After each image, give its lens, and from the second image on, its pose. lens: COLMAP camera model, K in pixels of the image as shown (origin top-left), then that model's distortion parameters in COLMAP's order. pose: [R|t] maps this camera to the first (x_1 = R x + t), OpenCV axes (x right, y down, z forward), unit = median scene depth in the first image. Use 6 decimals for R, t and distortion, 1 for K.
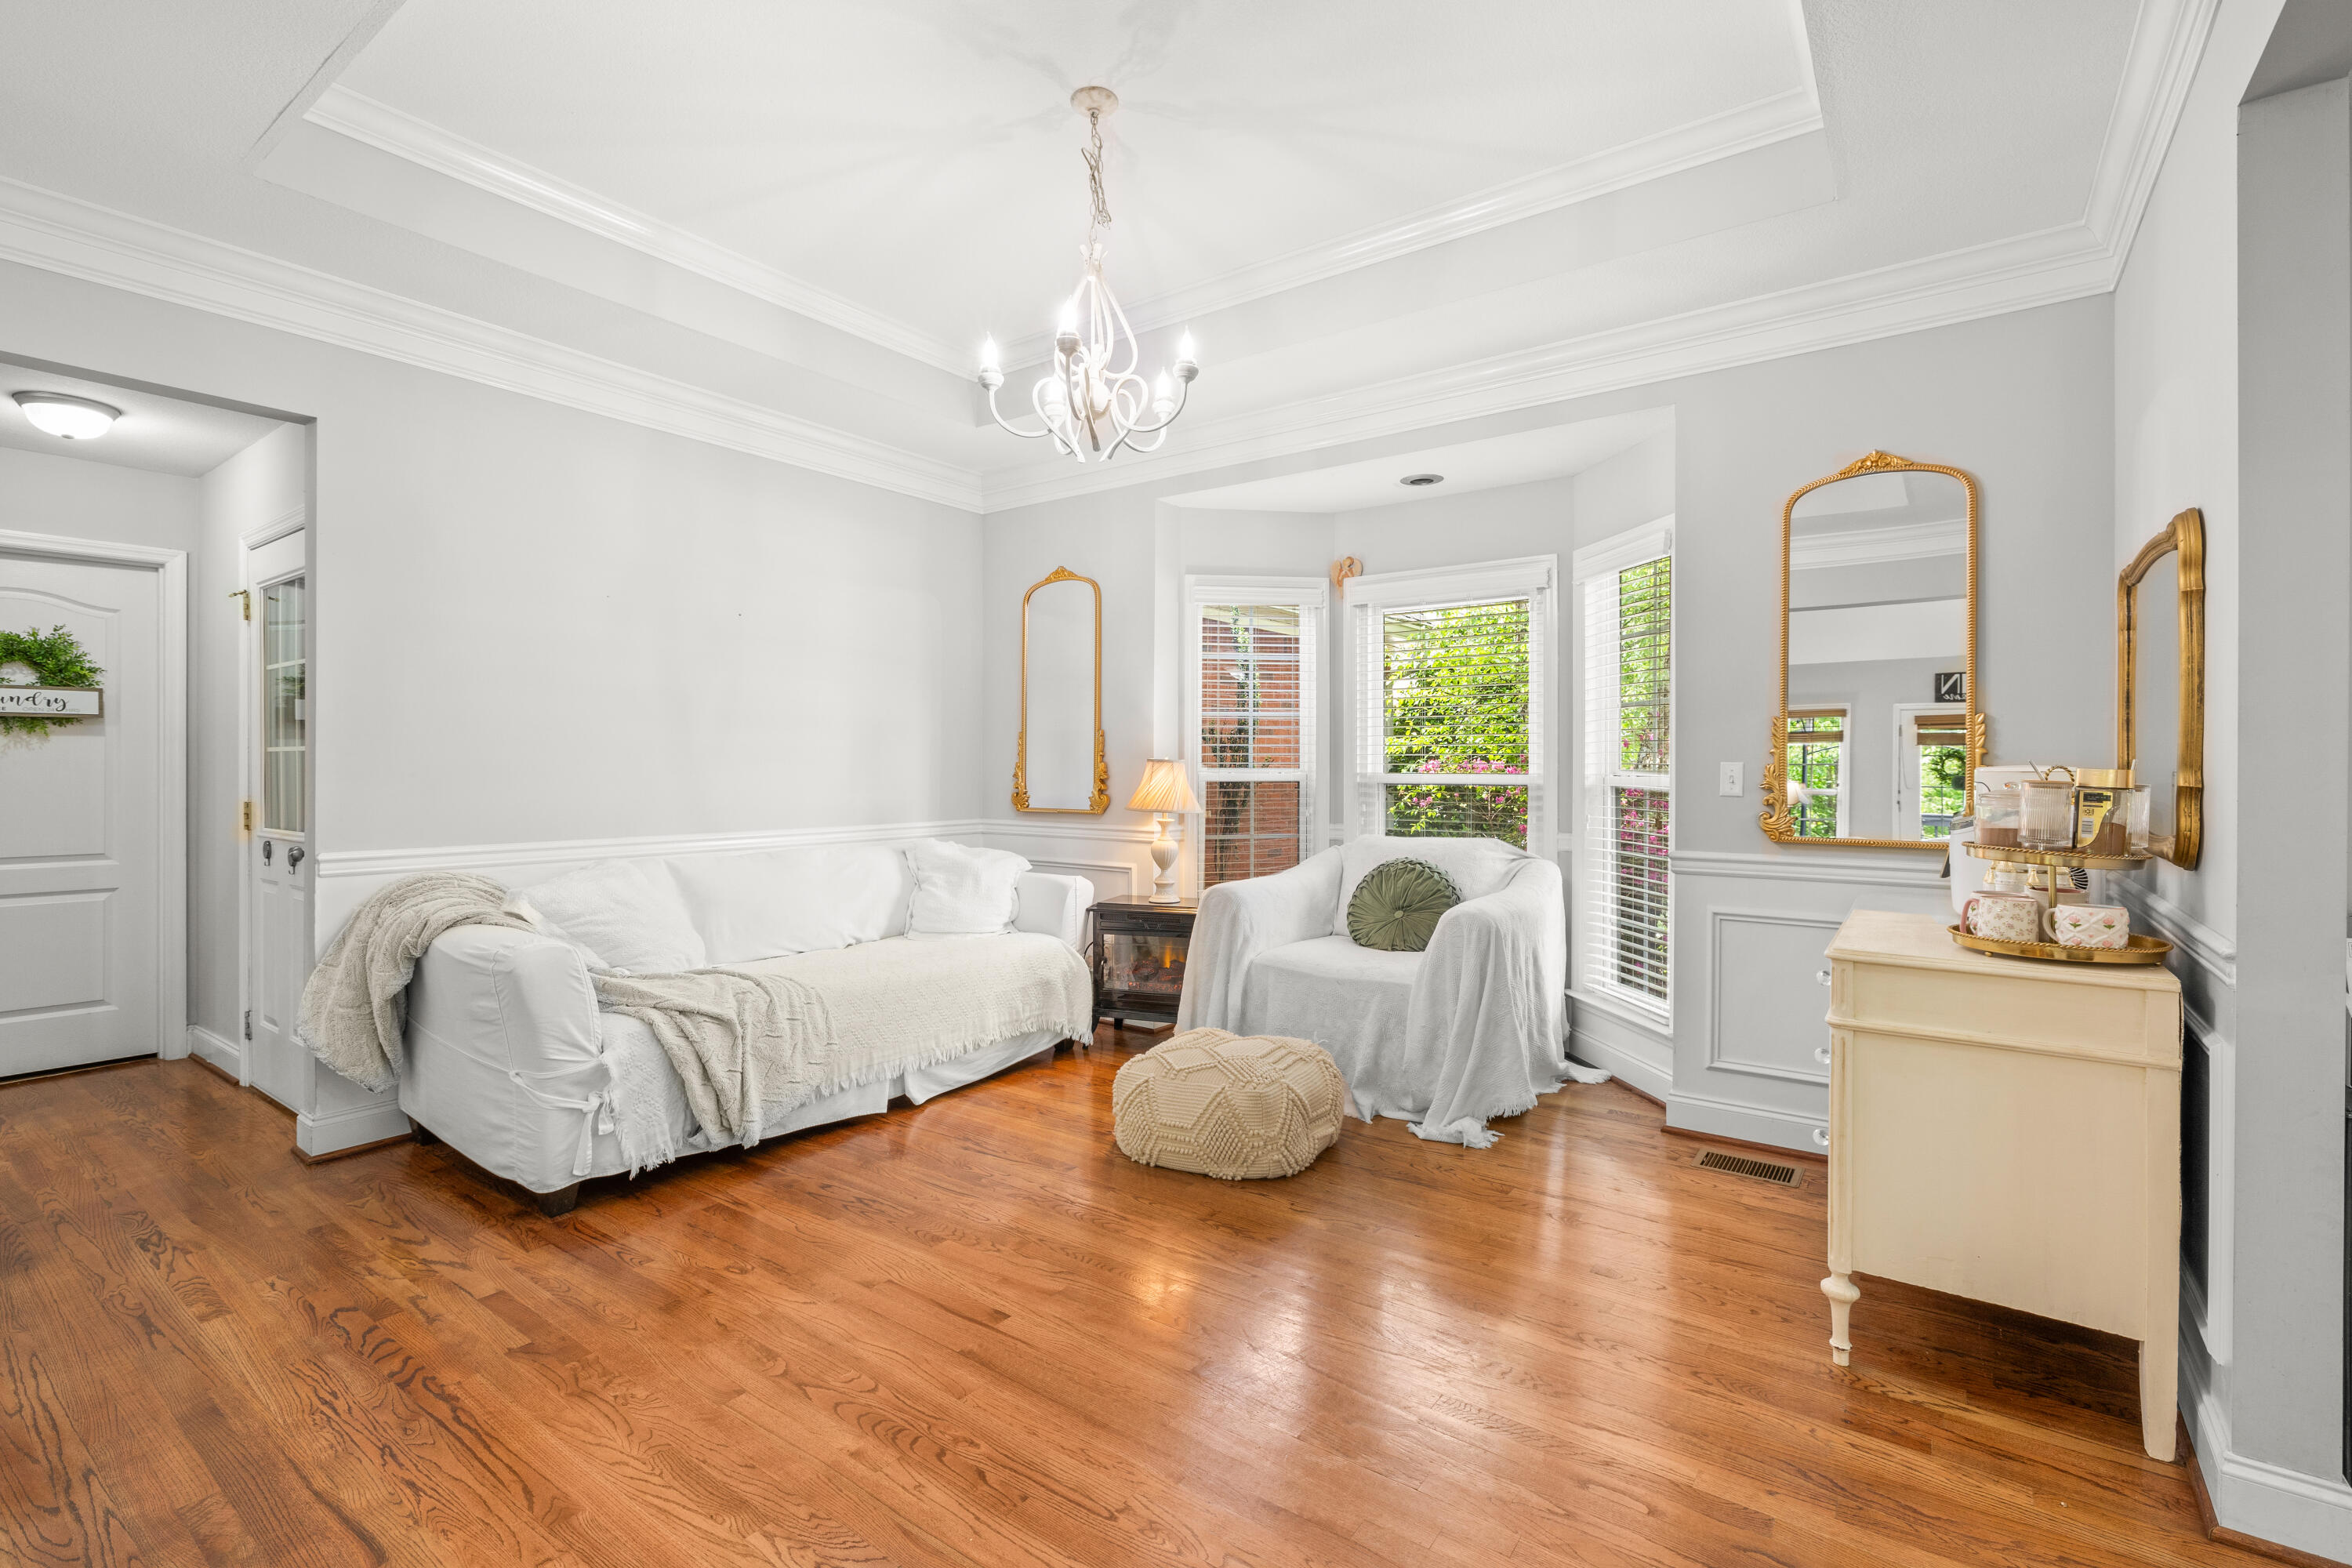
lens RADIAL K [[1043.0, 0, 1176.8], [0, 1043.0, 774.3], [0, 0, 1]] dist [-0.000535, -0.000070]
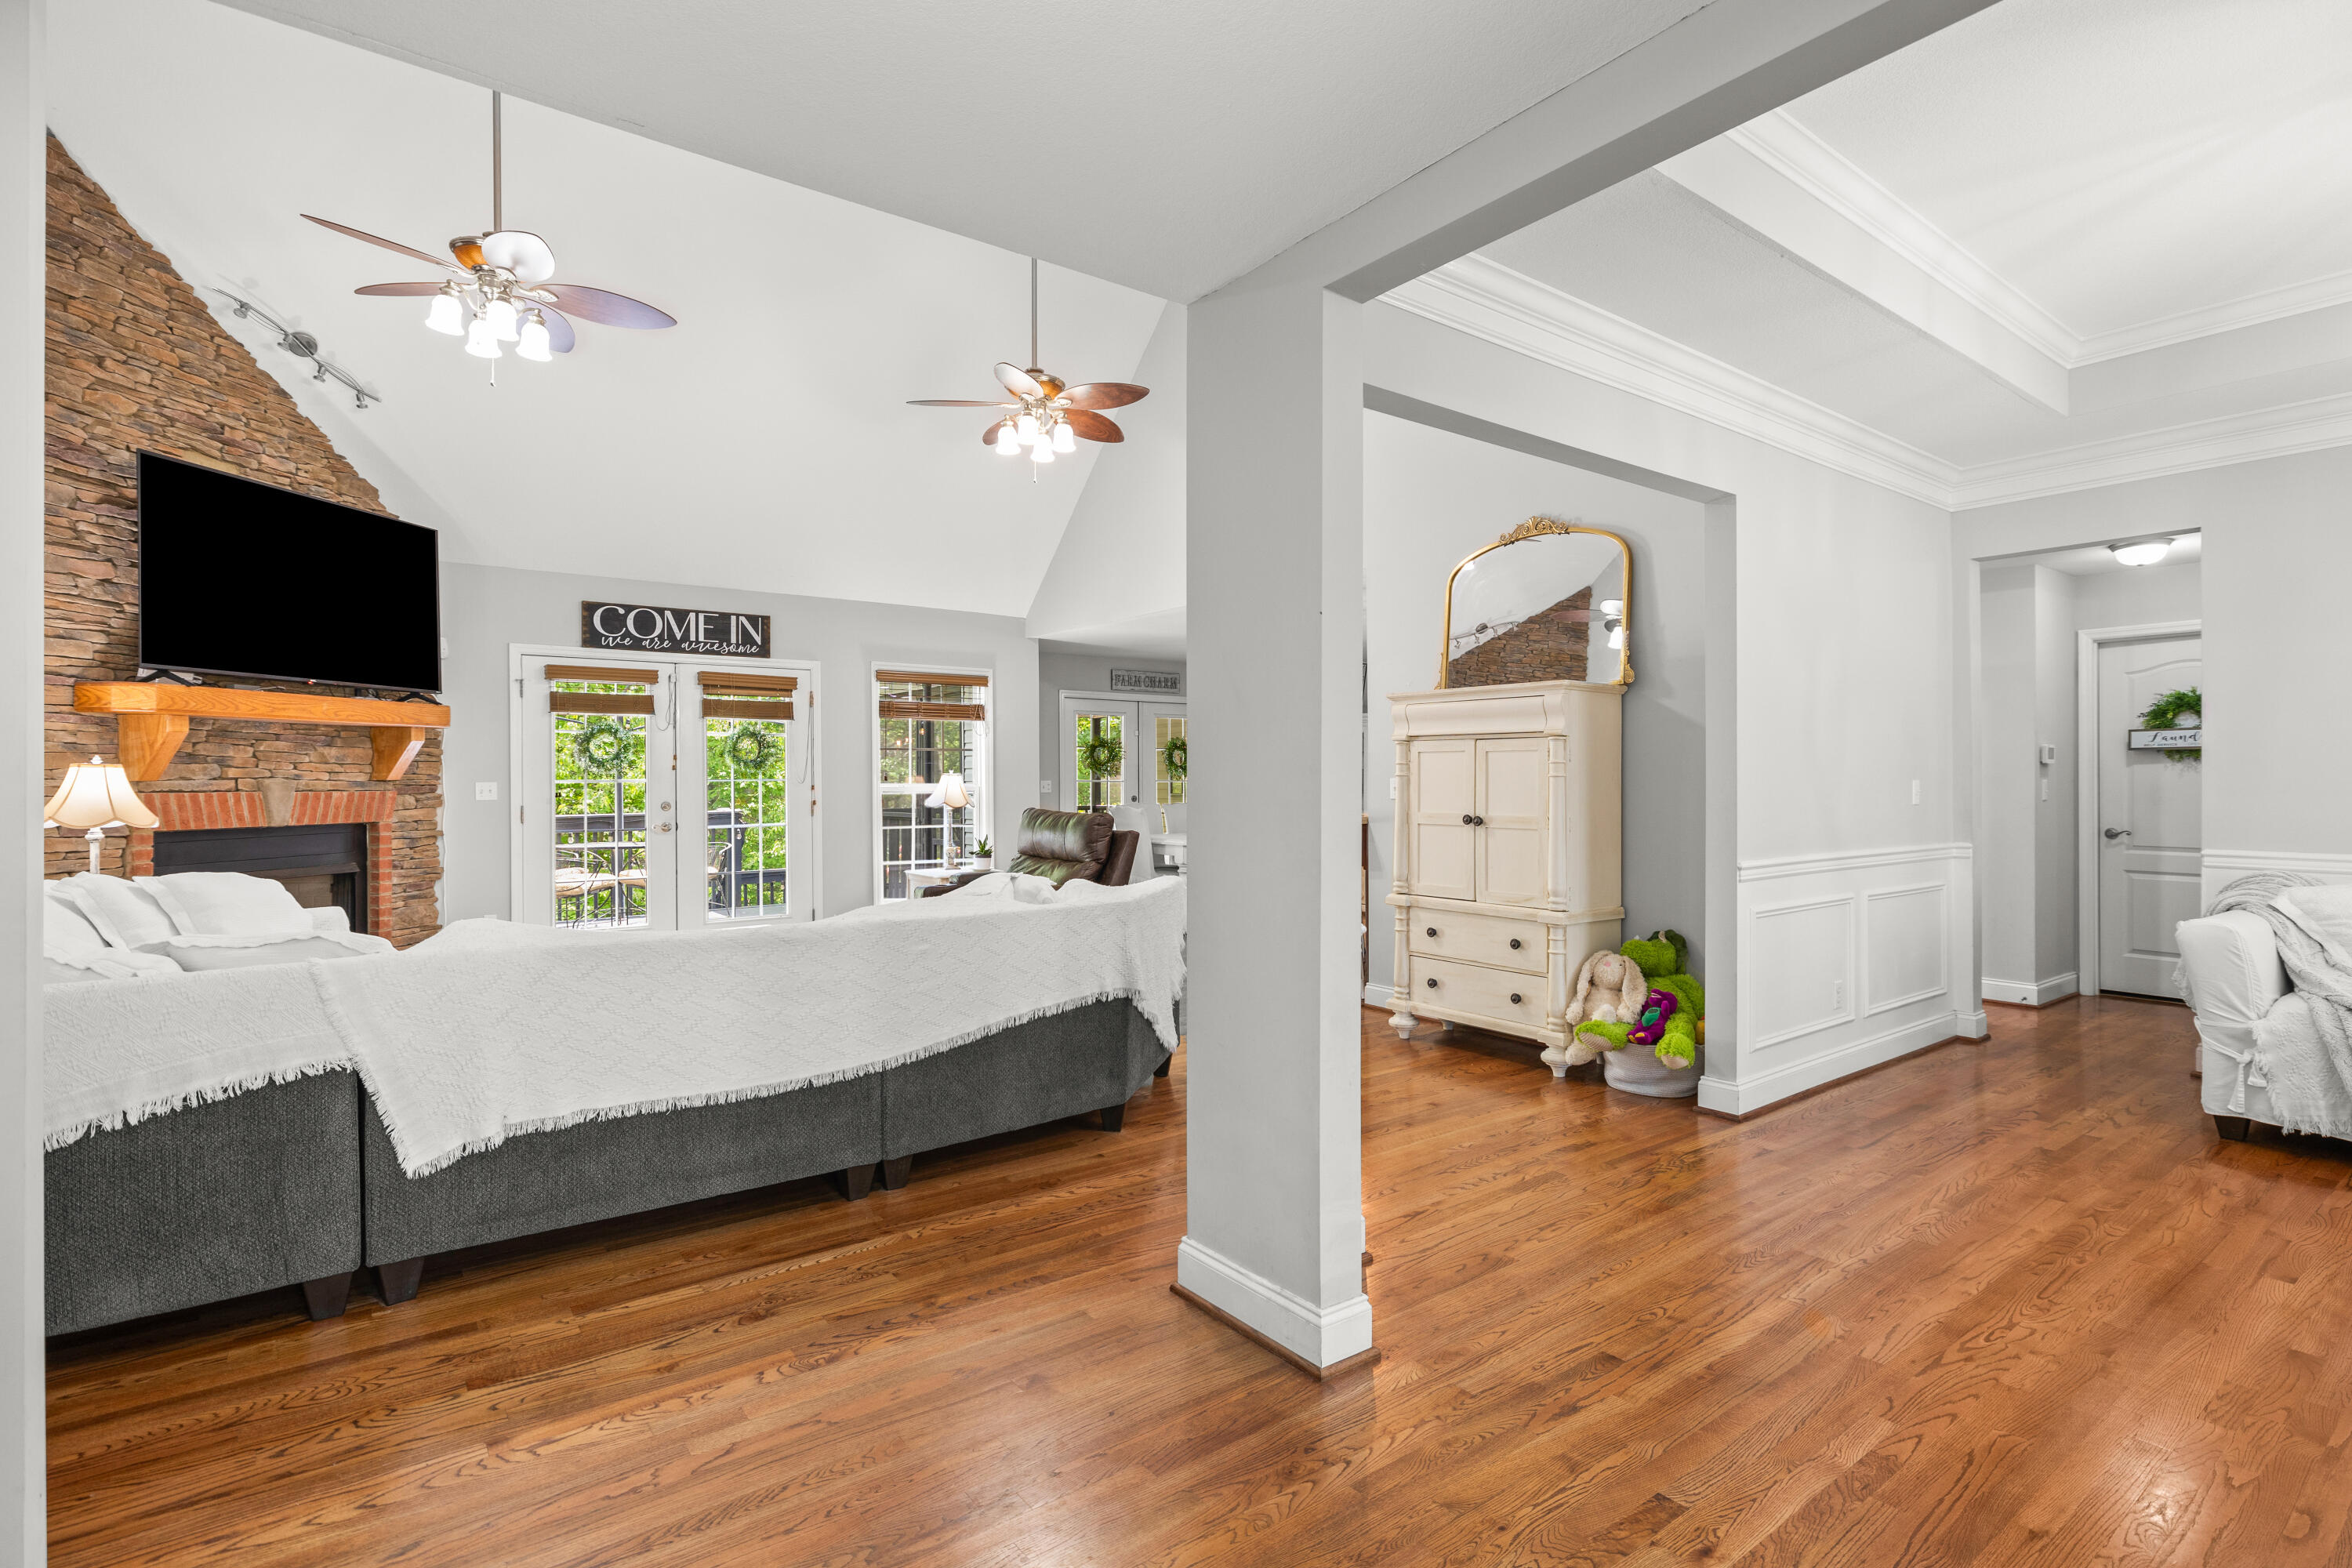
lens RADIAL K [[1127.5, 0, 1177.6], [0, 1127.5, 791.1], [0, 0, 1]] dist [-0.002530, -0.000169]
pose [[-0.300270, -0.001066, -0.953854, 1.113282], [-0.002049, 0.999998, -0.000473, 0.002356], [0.953852, 0.001813, -0.300272, 0.193743]]
